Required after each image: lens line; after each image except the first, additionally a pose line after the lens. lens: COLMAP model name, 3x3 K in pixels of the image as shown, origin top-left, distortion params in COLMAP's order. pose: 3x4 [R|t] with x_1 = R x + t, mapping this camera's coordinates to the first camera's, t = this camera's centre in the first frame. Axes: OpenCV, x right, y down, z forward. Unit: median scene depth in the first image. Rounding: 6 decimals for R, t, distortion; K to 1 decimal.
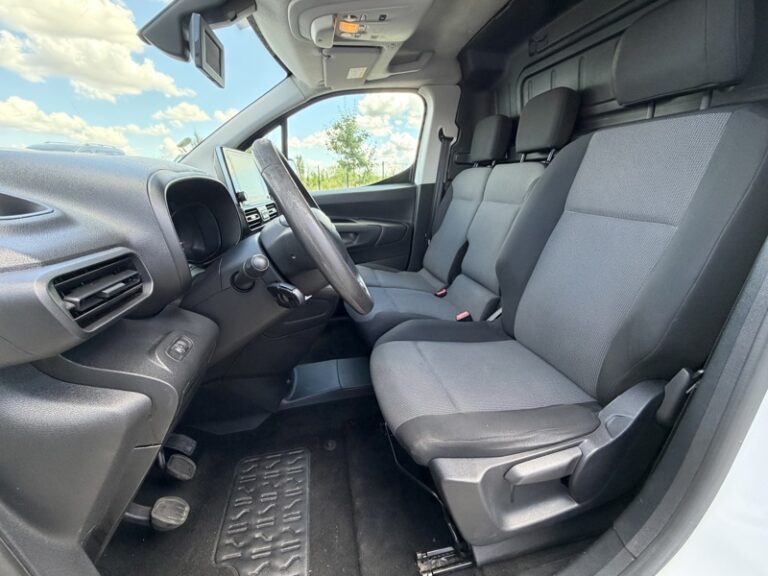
lens RADIAL K [[305.6, 0, 382.1], [0, 305.6, 289.0], [0, 0, 1]] dist [0.000130, 0.000085]
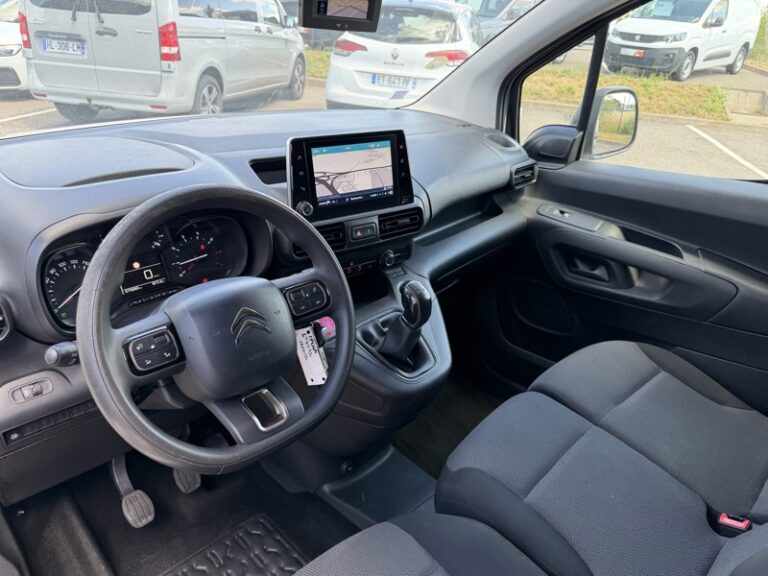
lens RADIAL K [[543.2, 0, 384.8], [0, 543.2, 292.5], [0, 0, 1]] dist [0.006063, -0.002358]
pose [[0.547580, 0.402023, -0.733849, 0.343024], [-0.333145, 0.909257, 0.249533, -0.275062], [0.767575, 0.107839, 0.631822, 0.215991]]
